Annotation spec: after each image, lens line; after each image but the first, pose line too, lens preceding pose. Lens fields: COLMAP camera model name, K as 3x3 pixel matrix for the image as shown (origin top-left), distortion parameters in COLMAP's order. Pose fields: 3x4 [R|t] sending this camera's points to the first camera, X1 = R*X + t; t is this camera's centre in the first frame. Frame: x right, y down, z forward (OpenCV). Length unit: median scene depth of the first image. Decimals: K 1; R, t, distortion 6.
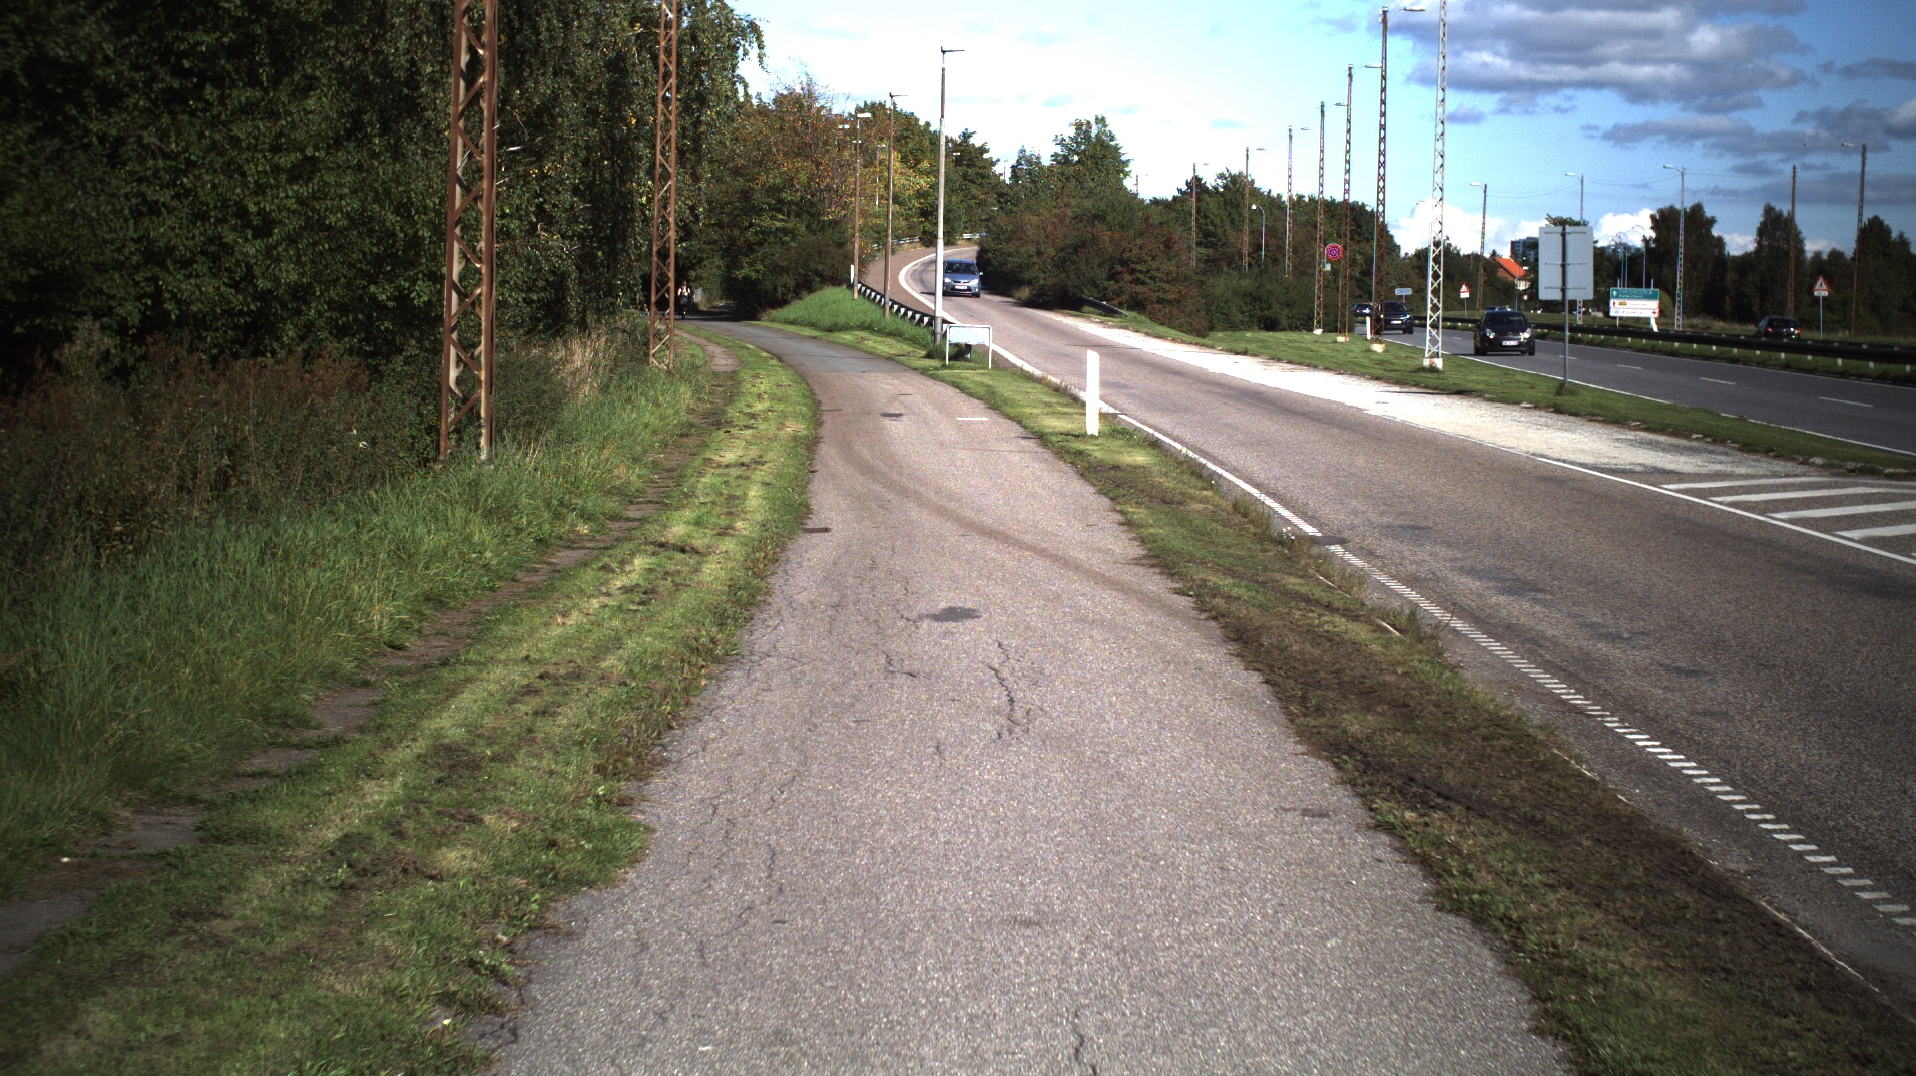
lens RADIAL K [[3283.4, 0, 944.3], [0, 3283.4, 545.2], [0, 0, 1]] dist [-0.226673, 0.000000]
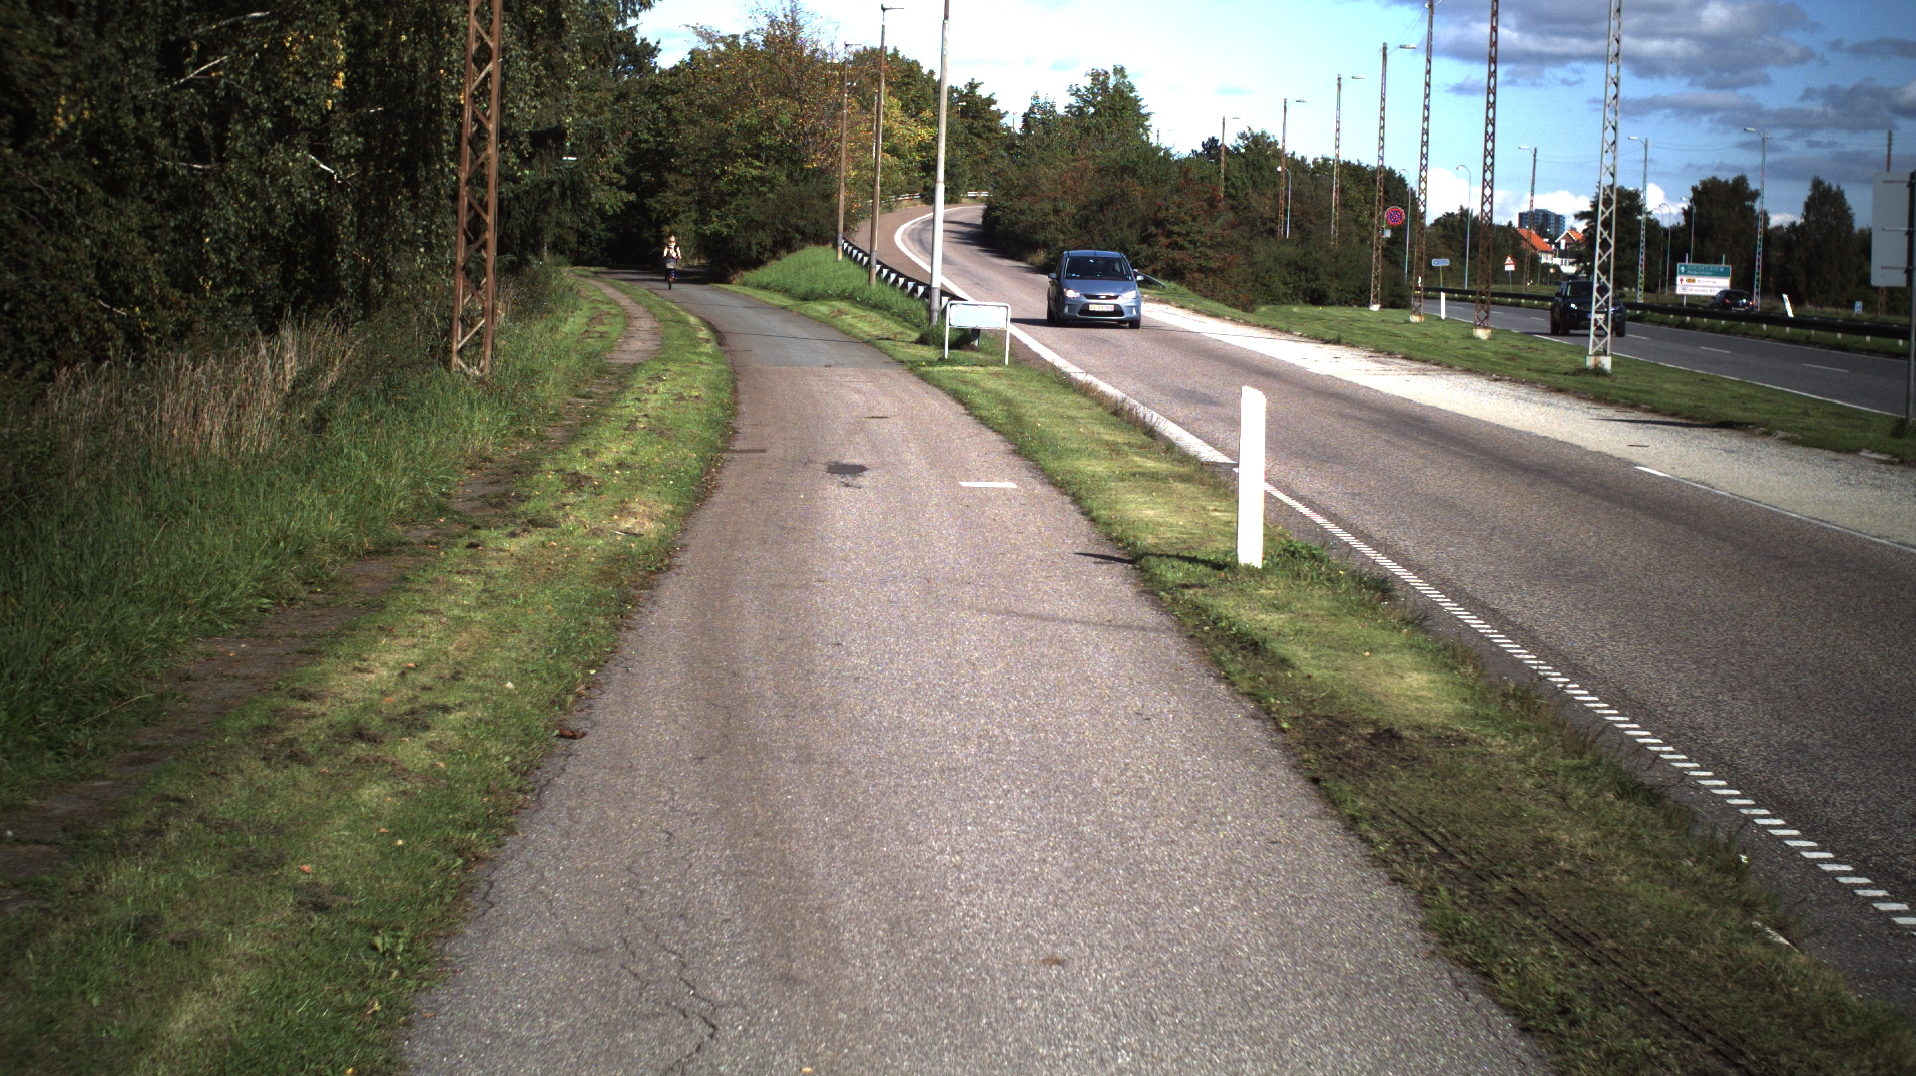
lens RADIAL K [[3283.4, 0, 956.1], [0, 3283.4, 536.5], [0, 0, 1]] dist [-0.226673, 0.000000]
pose [[0.999832, 0.017755, 0.004454, 0.000259], [-0.017794, 0.999802, 0.008897, -0.010926], [-0.004296, -0.008975, 0.999951, 0.140303]]
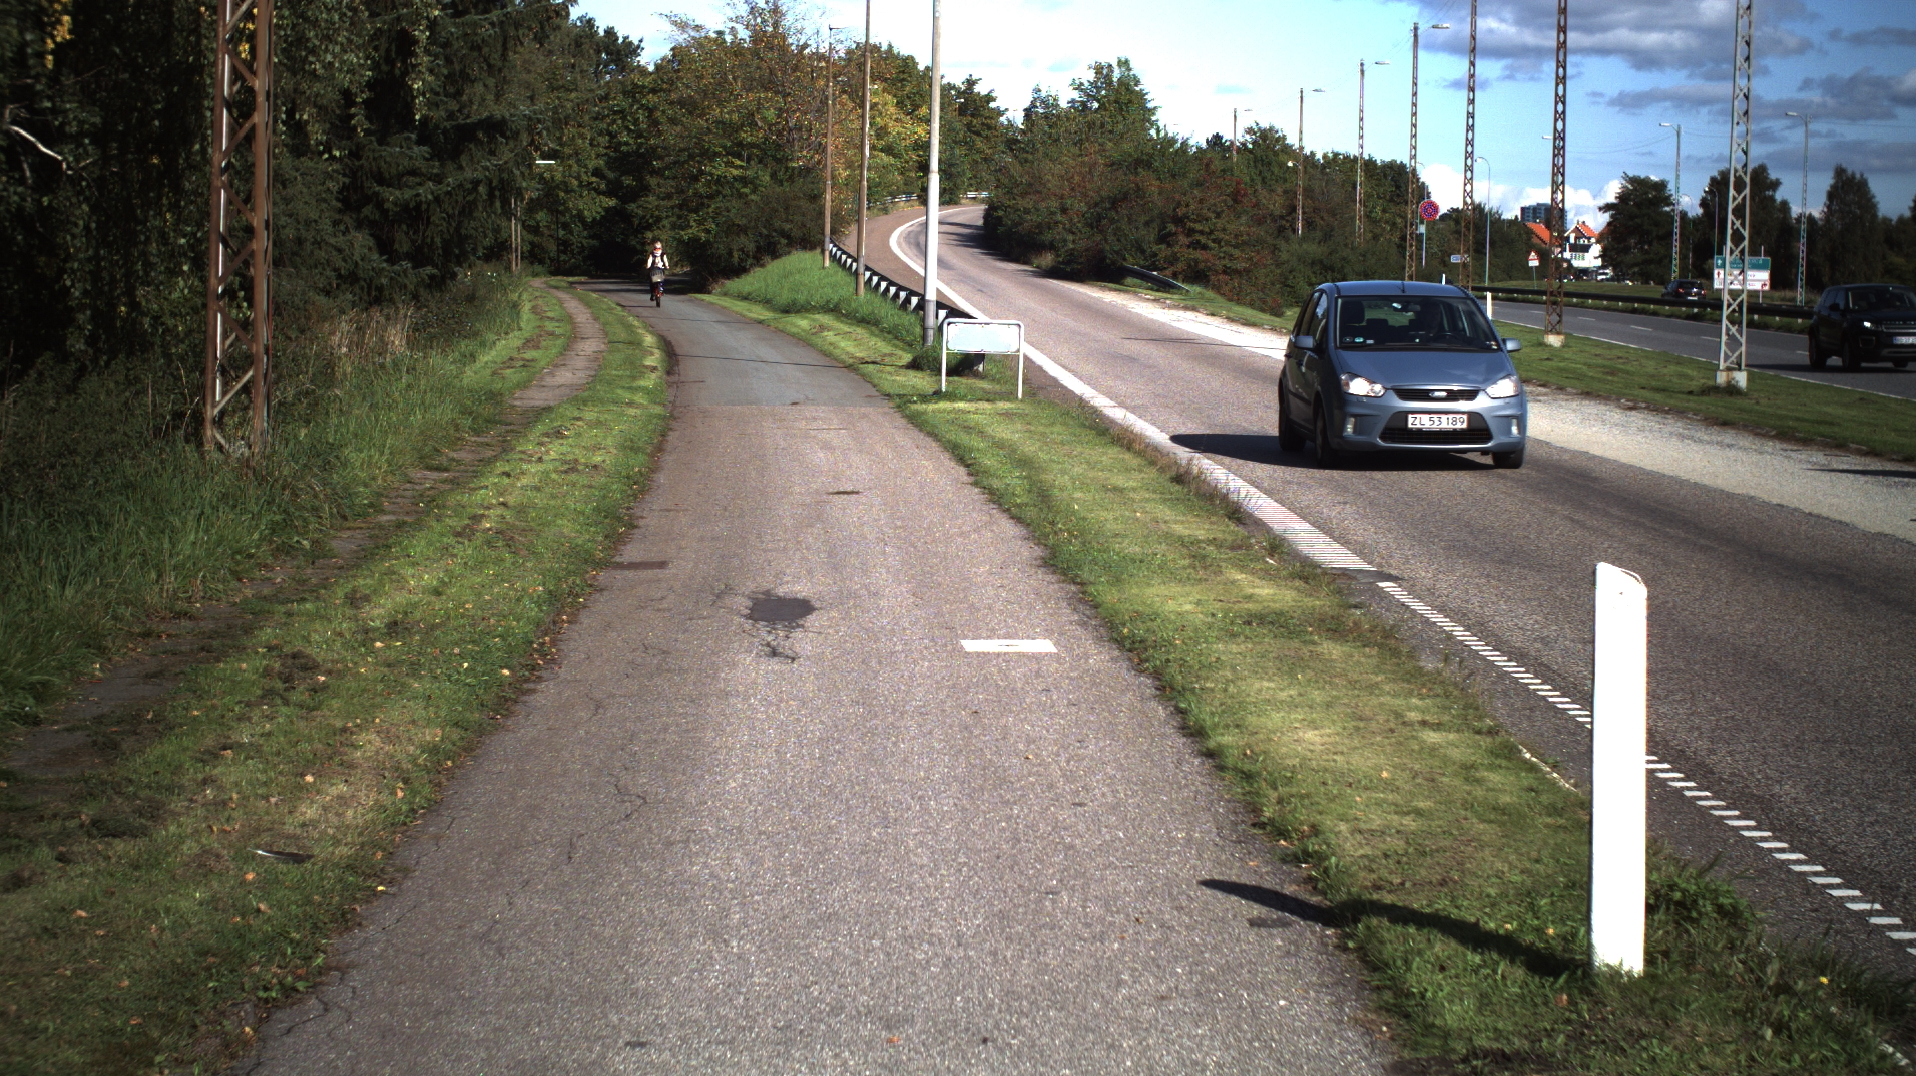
lens RADIAL K [[3283.4, 0, 967.1], [0, 3283.4, 545.4], [0, 0, 1]] dist [-0.226673, 0.000000]
pose [[0.999976, 0.002709, 0.006414, 0.000666], [-0.002778, 0.999939, 0.010708, -0.016541], [-0.006384, -0.010726, 0.999922, 0.210497]]
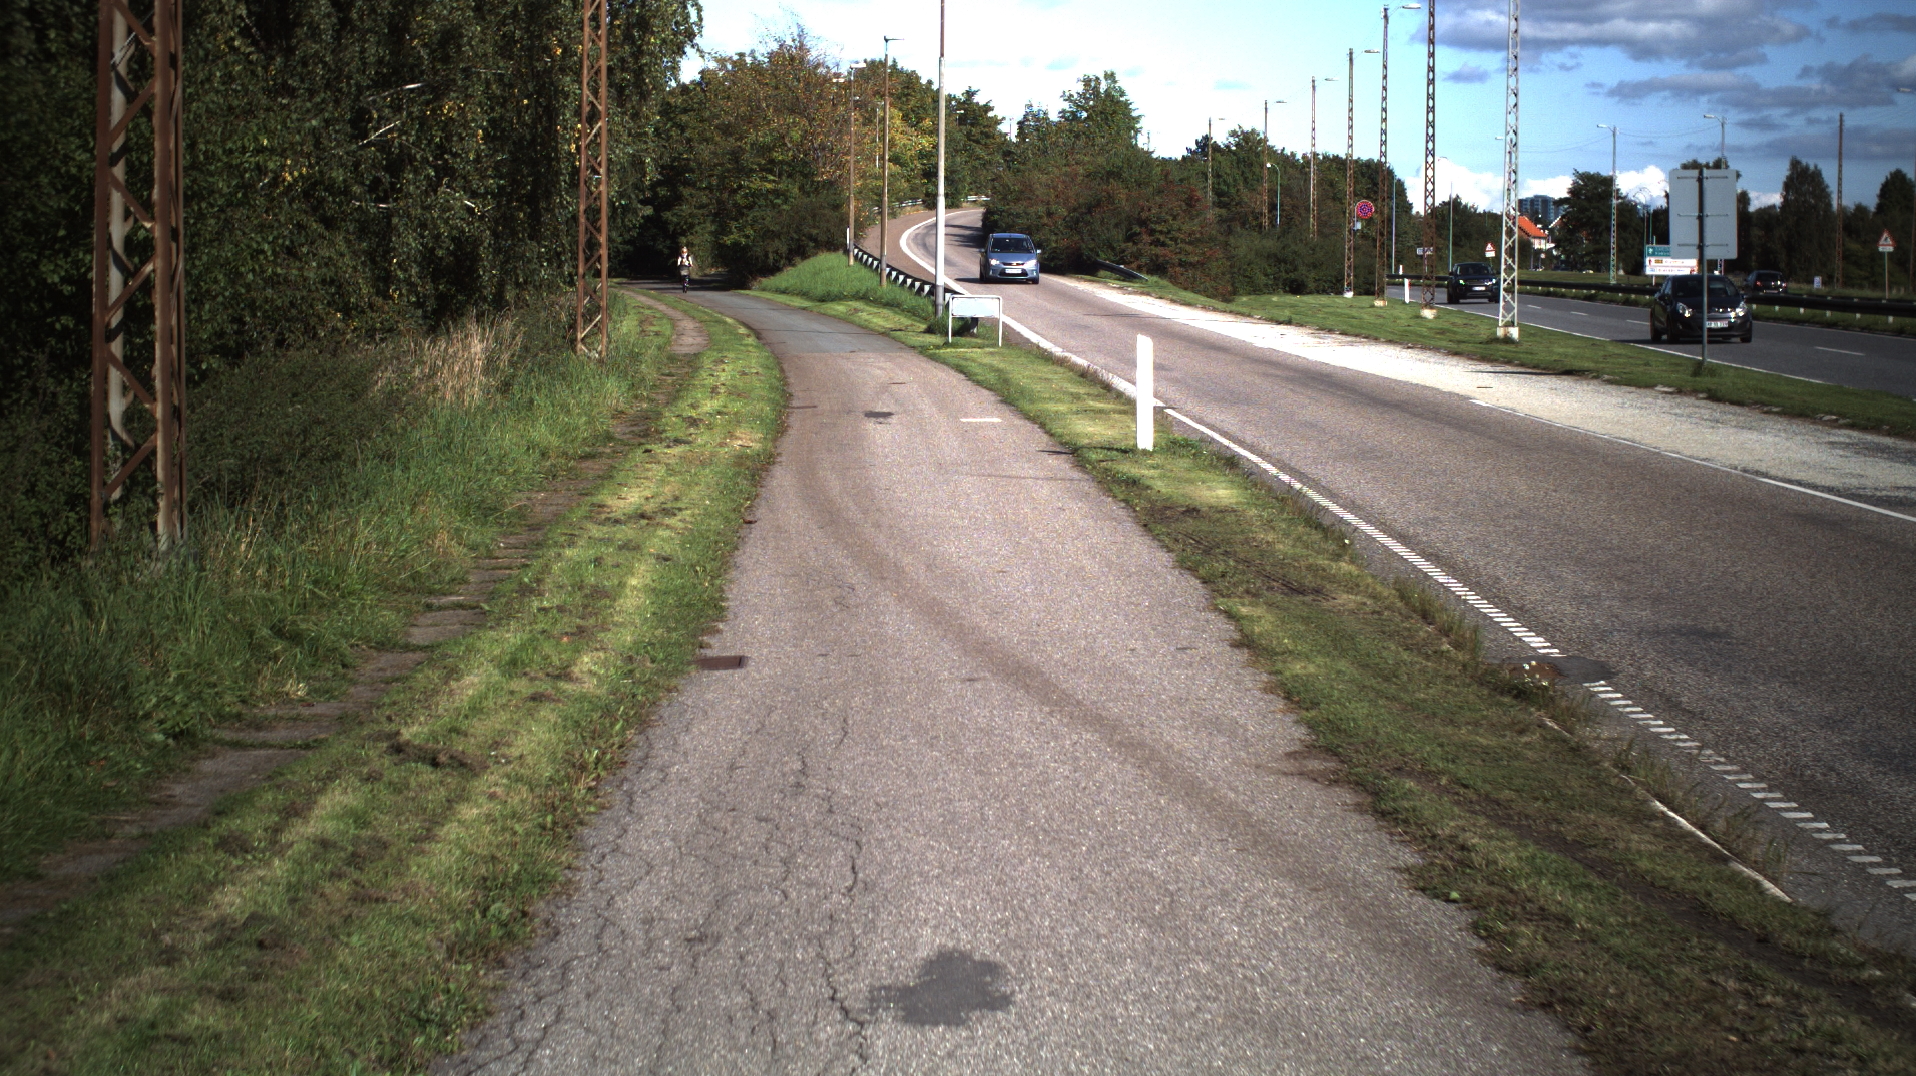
lens RADIAL K [[3283.4, 0, 960.6], [0, 3283.4, 545.5], [0, 0, 1]] dist [-0.226673, 0.000000]
pose [[0.999937, -0.011011, 0.002324, 0.000495], [0.010985, 0.999880, 0.010964, -0.005475], [-0.002444, -0.010938, 0.999937, 0.070155]]
